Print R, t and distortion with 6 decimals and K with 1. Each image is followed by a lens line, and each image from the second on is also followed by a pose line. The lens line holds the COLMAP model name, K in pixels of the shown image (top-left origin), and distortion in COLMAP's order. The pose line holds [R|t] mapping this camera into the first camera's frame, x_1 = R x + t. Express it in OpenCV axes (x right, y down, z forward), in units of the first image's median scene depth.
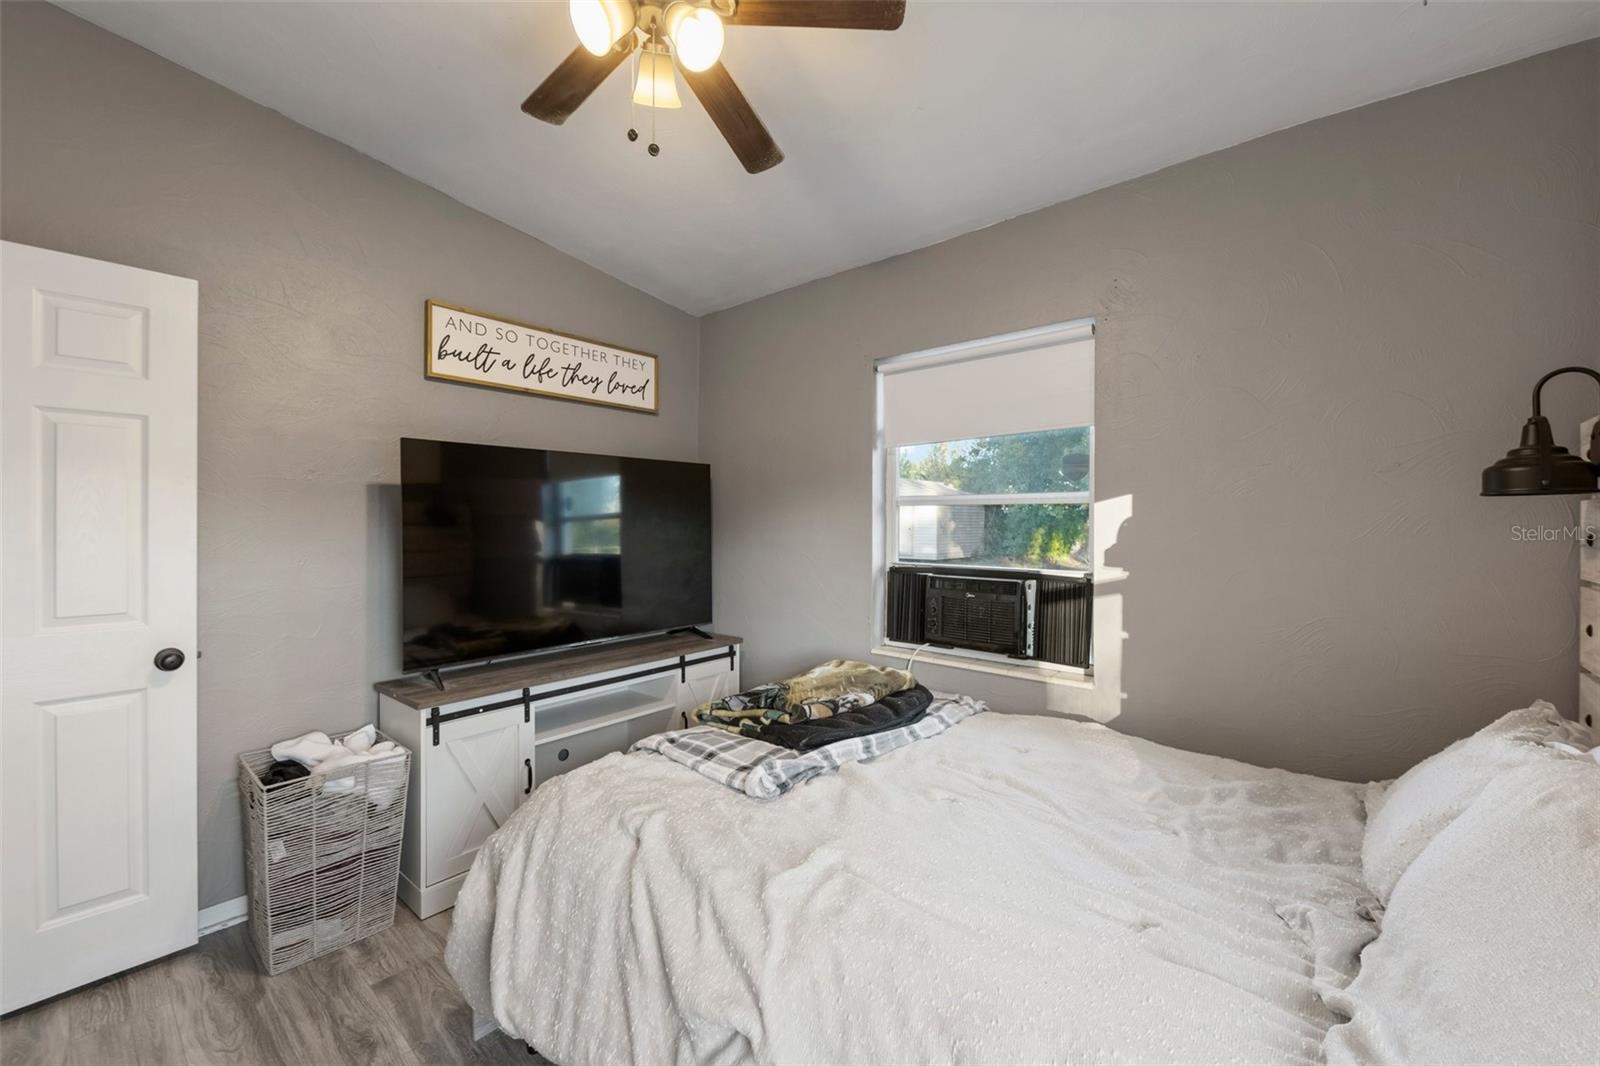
lens RADIAL K [[643.5, 0, 794.3], [0, 643.5, 522.9], [0, 0, 1]] dist [-0.000020, -0.000102]
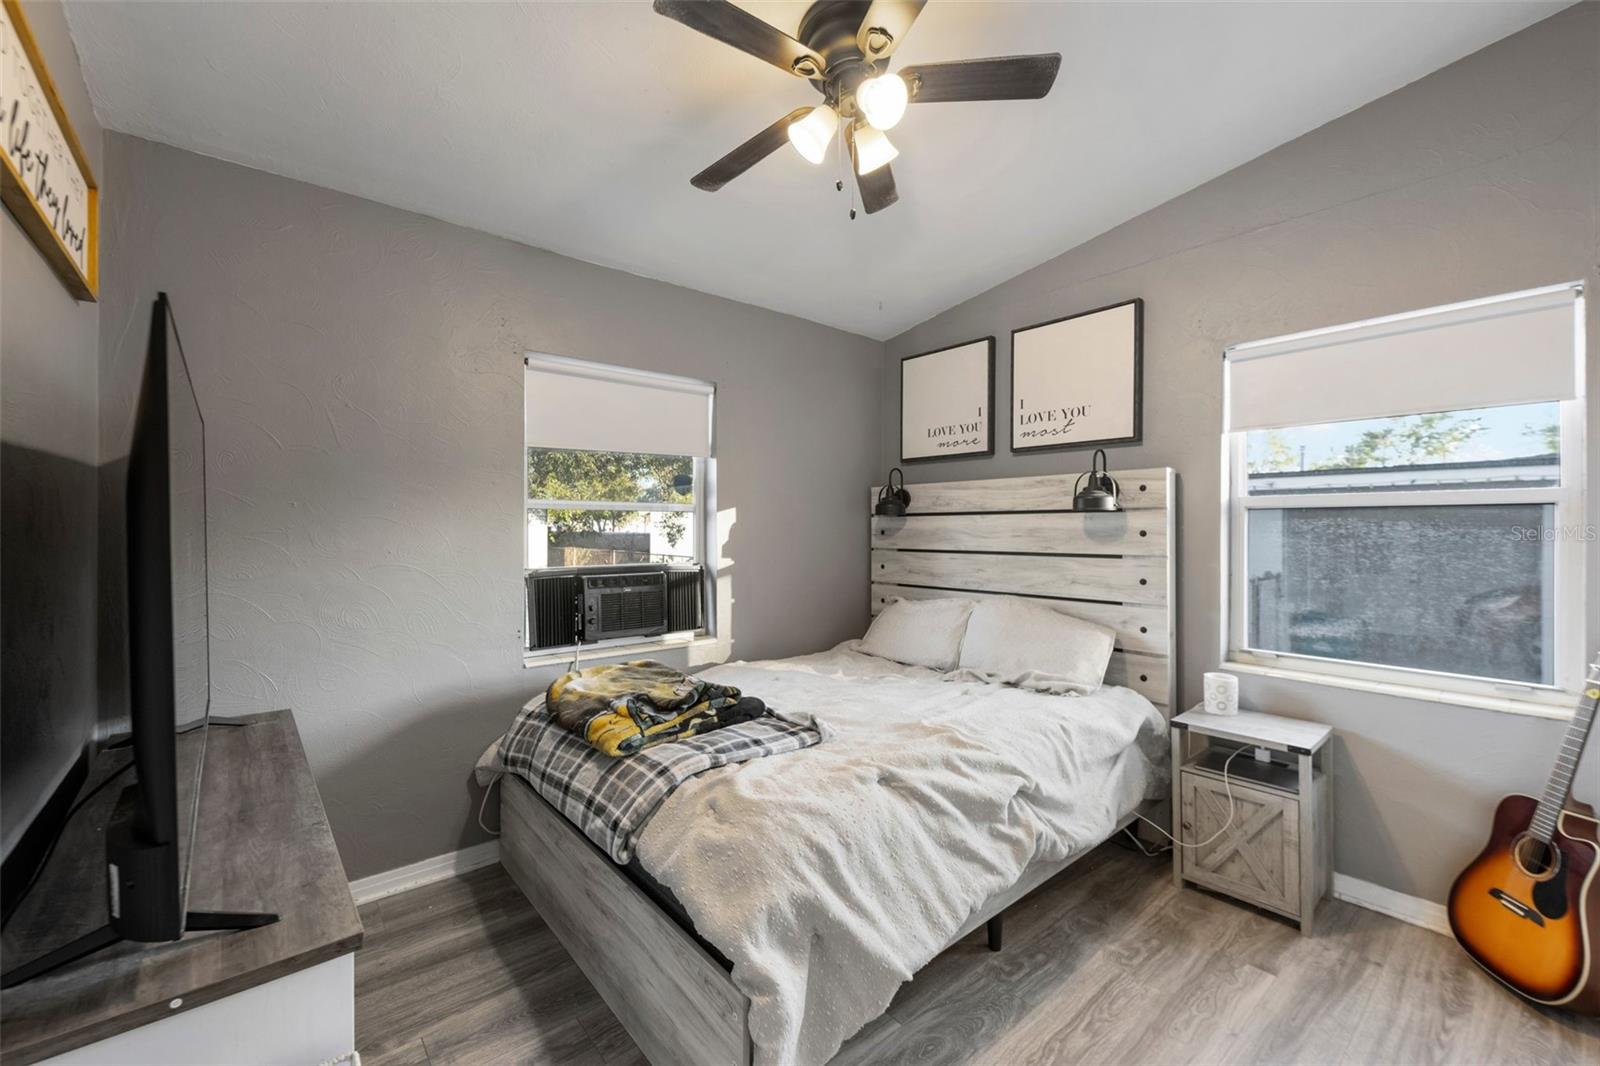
lens RADIAL K [[646.9, 0, 793.3], [0, 646.9, 539.0], [0, 0, 1]] dist [0.000182, 0.000026]
pose [[0.161855, -0.019660, 0.986619, -0.928276], [0.001901, 0.999806, 0.019610, -0.000360], [-0.986813, -0.001299, 0.161861, 0.598110]]
